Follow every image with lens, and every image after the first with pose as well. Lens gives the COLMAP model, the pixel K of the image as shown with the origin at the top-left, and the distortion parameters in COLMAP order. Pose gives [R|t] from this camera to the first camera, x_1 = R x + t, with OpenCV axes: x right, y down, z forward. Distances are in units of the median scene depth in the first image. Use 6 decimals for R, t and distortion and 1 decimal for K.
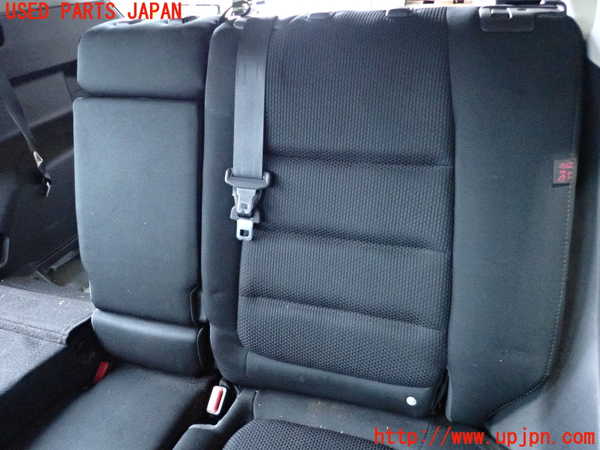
lens RADIAL K [[438.6, 0, 300.6], [0, 438.6, 225.3], [0, 0, 1]] dist [-0.002961, -0.008432]
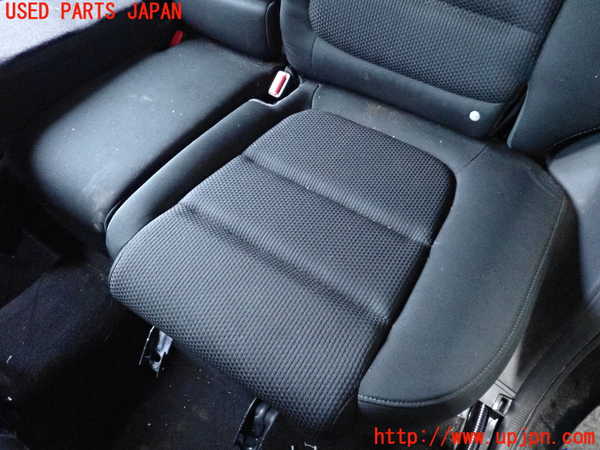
lens RADIAL K [[438.6, 0, 301.2], [0, 438.6, 226.7], [0, 0, 1]] dist [-0.002961, -0.008432]
pose [[0.959487, 0.244407, -0.140181, 0.082707], [-0.144587, 0.854135, 0.499548, 0.181445], [0.241826, -0.459042, 0.854869, 0.004795]]
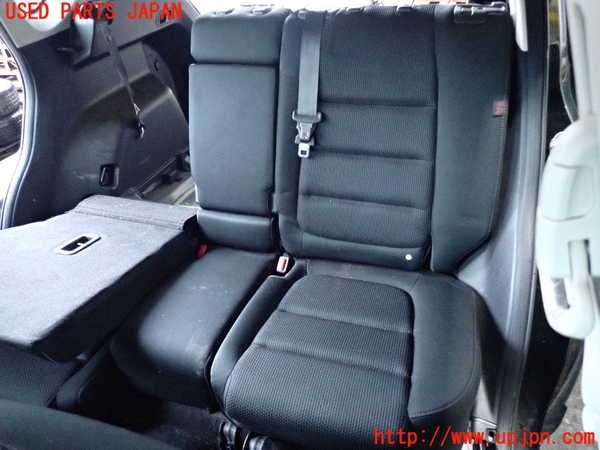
lens RADIAL K [[438.6, 0, 300.8], [0, 438.6, 225.9], [0, 0, 1]] dist [-0.002961, -0.008432]
pose [[0.999906, 0.000677, -0.013677, -0.115198], [0.000441, 0.996668, 0.081568, 0.147831], [0.013686, -0.081566, 0.996574, -0.569647]]
